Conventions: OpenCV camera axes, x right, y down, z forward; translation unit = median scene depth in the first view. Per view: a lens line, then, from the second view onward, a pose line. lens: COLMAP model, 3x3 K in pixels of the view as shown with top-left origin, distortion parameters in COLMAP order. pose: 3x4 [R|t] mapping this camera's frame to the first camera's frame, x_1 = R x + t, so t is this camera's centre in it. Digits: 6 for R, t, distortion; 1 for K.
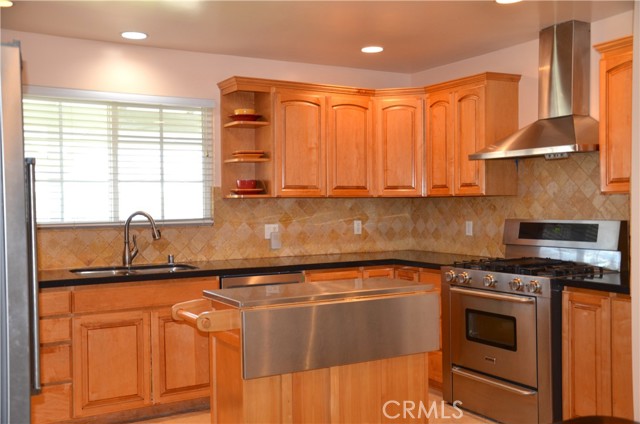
lens RADIAL K [[650.9, 0, 320.0], [0, 650.9, 212.0], [0, 0, 1]] dist [-0.002775, 0.002910]
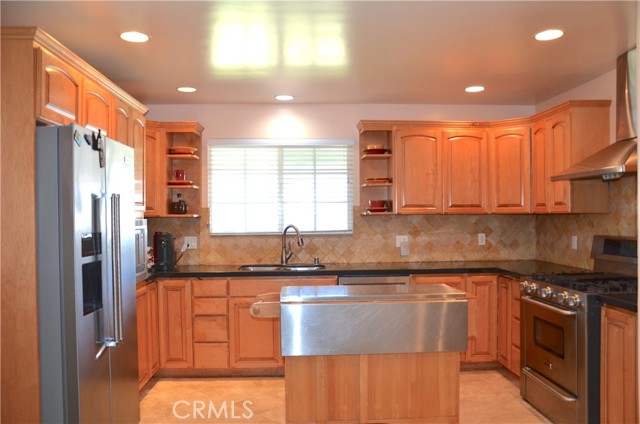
lens RADIAL K [[505.7, 0, 319.4], [0, 505.7, 218.5], [0, 0, 1]] dist [-0.147271, 0.125595]
pose [[0.895342, 0.004969, -0.445352, 0.223805], [-0.007519, 0.999964, -0.003959, -0.009439], [0.445316, 0.006893, 0.895347, 0.072582]]
